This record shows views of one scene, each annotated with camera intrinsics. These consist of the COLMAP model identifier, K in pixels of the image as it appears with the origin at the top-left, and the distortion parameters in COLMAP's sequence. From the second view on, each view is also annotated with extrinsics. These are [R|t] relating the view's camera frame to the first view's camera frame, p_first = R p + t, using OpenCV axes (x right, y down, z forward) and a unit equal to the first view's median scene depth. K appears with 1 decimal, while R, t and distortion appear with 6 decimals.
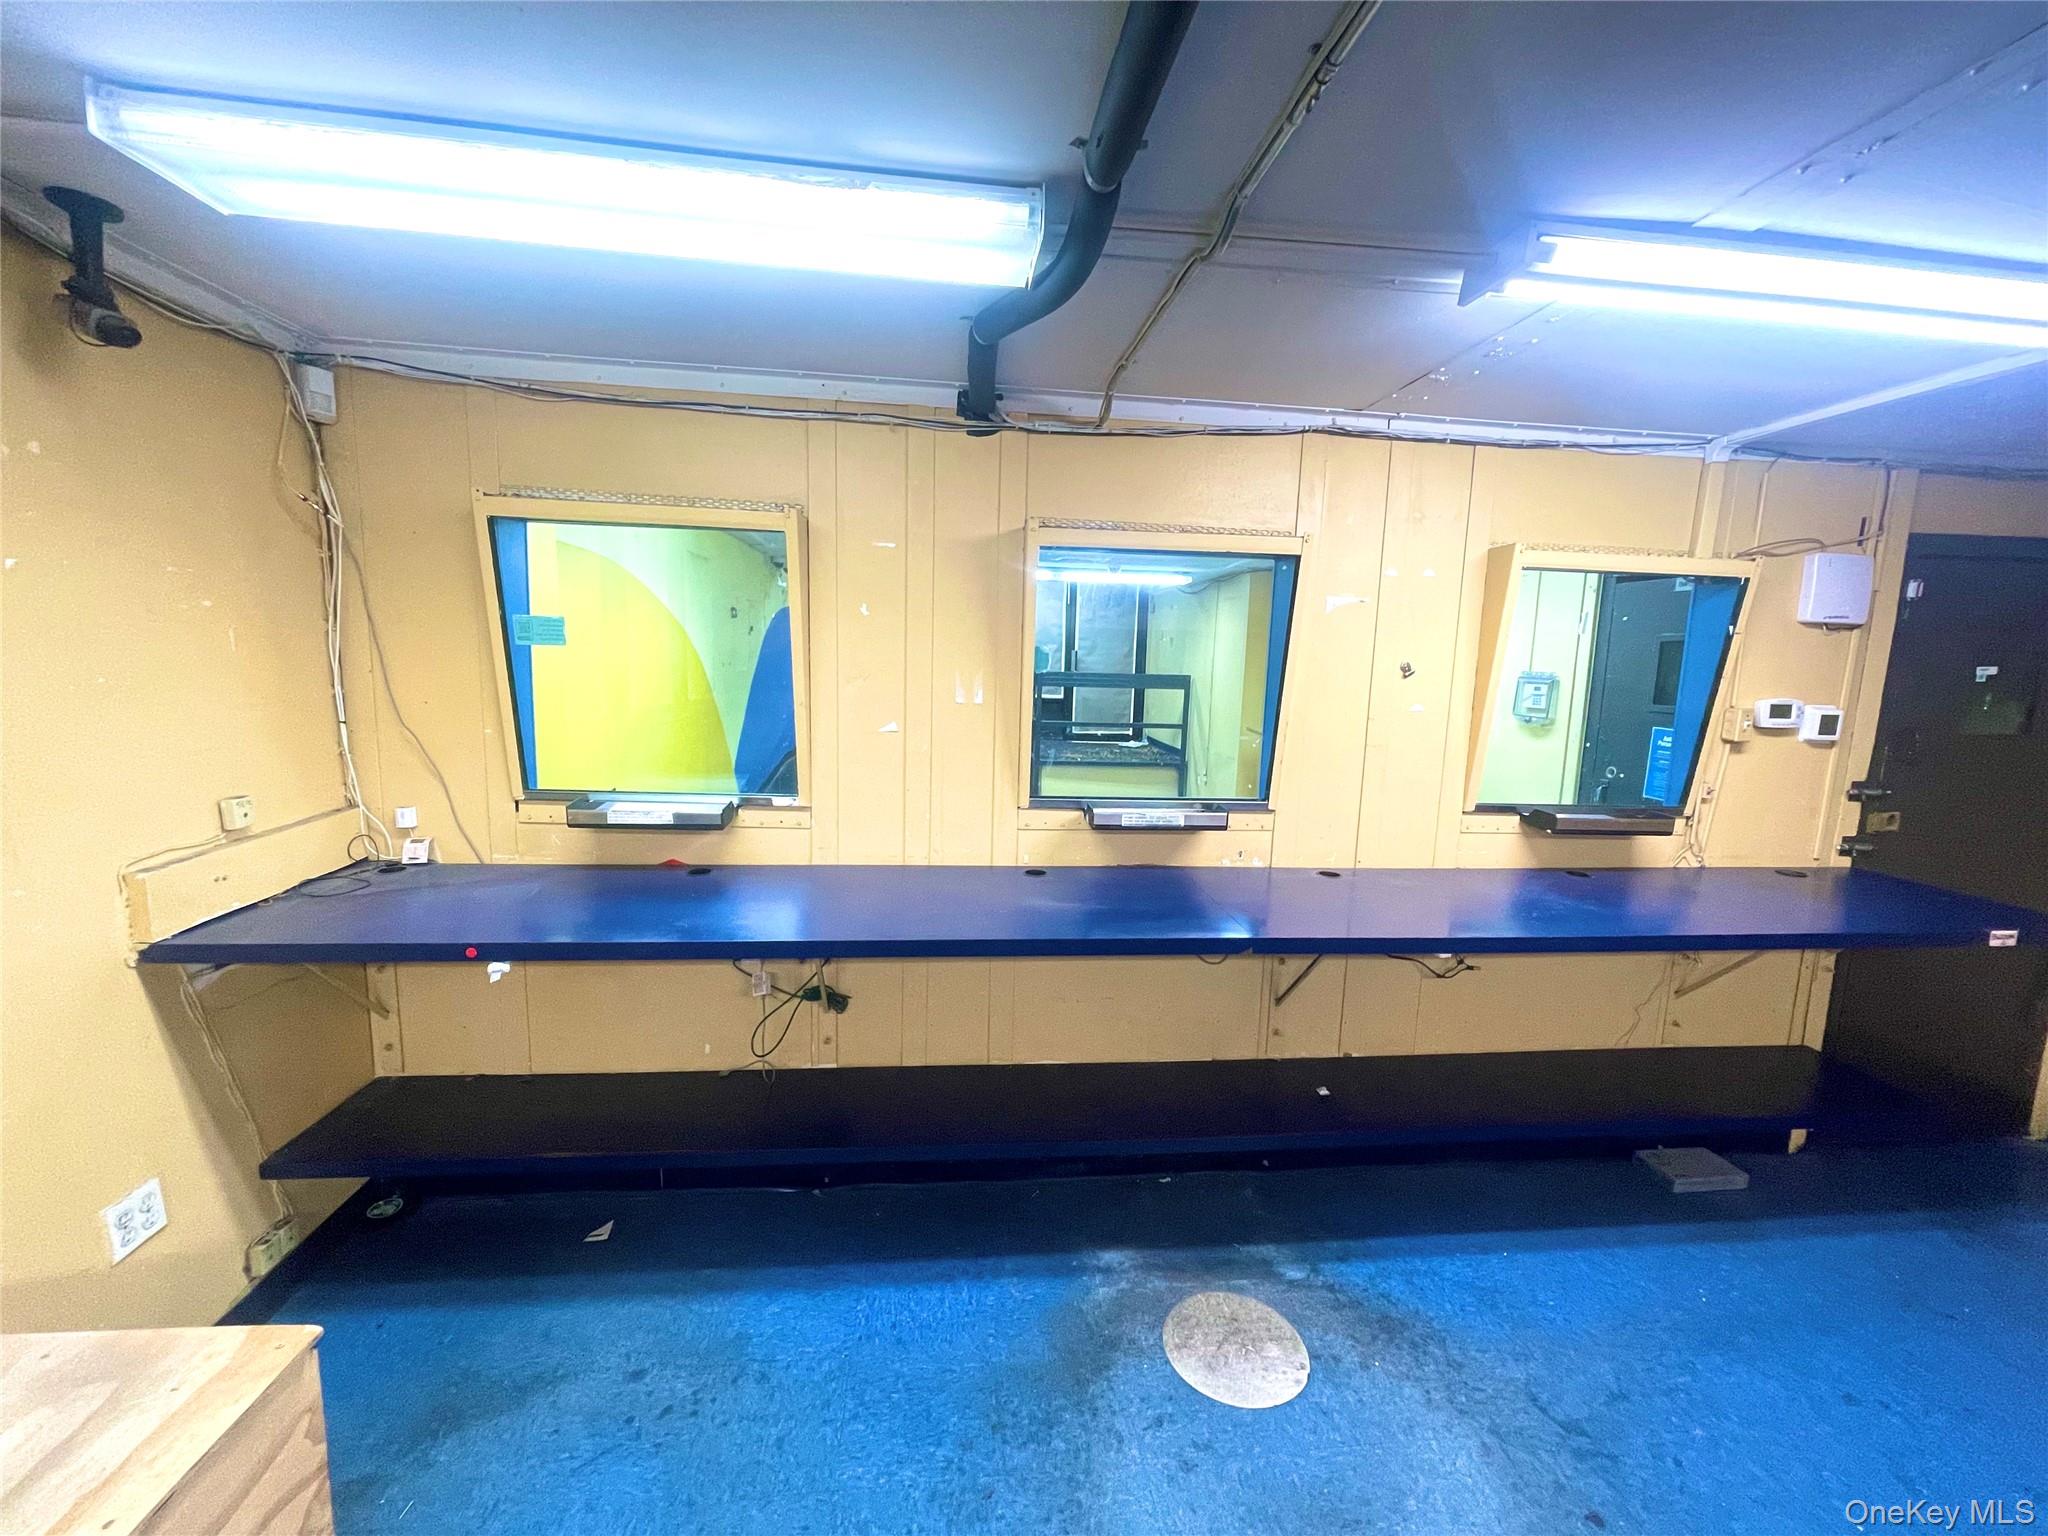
lens RADIAL K [[823.9, 0, 1035.6], [0, 823.9, 769.5], [0, 0, 1]] dist [0.000001, -0.000100]
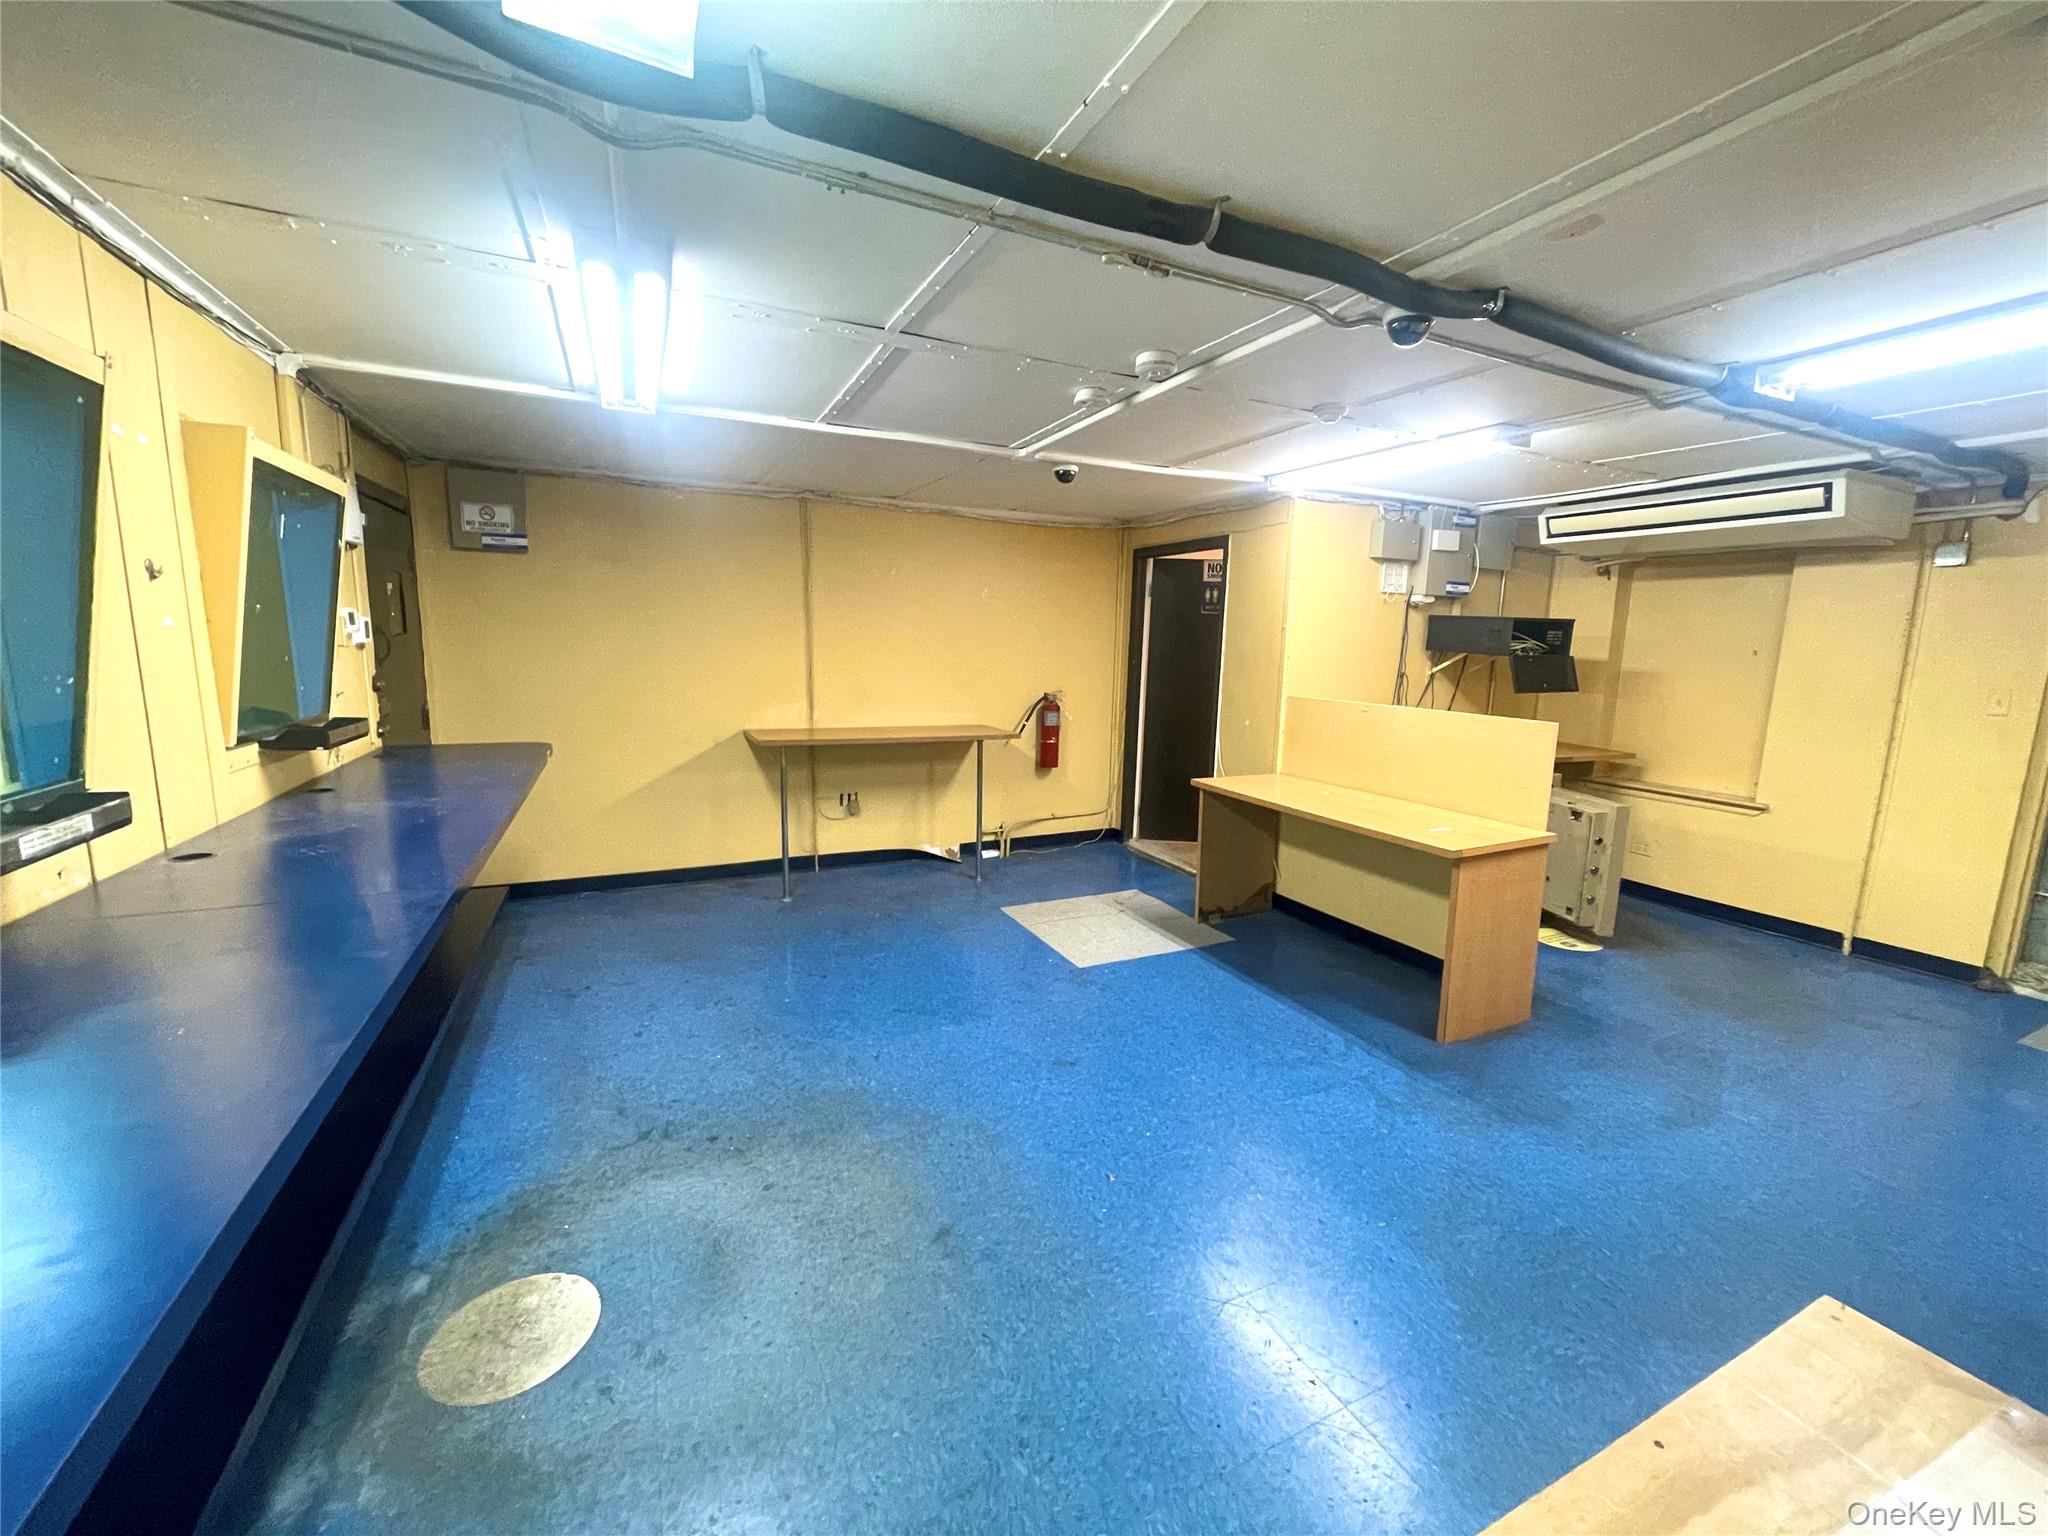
lens RADIAL K [[823.9, 0, 1035.6], [0, 823.9, 769.5], [0, 0, 1]] dist [0.000001, -0.000100]
pose [[-0.334062, -0.185374, 0.924142, -0.632767], [0.096107, 0.968660, 0.229045, -0.047772], [-0.937639, 0.165332, -0.305777, 0.604680]]
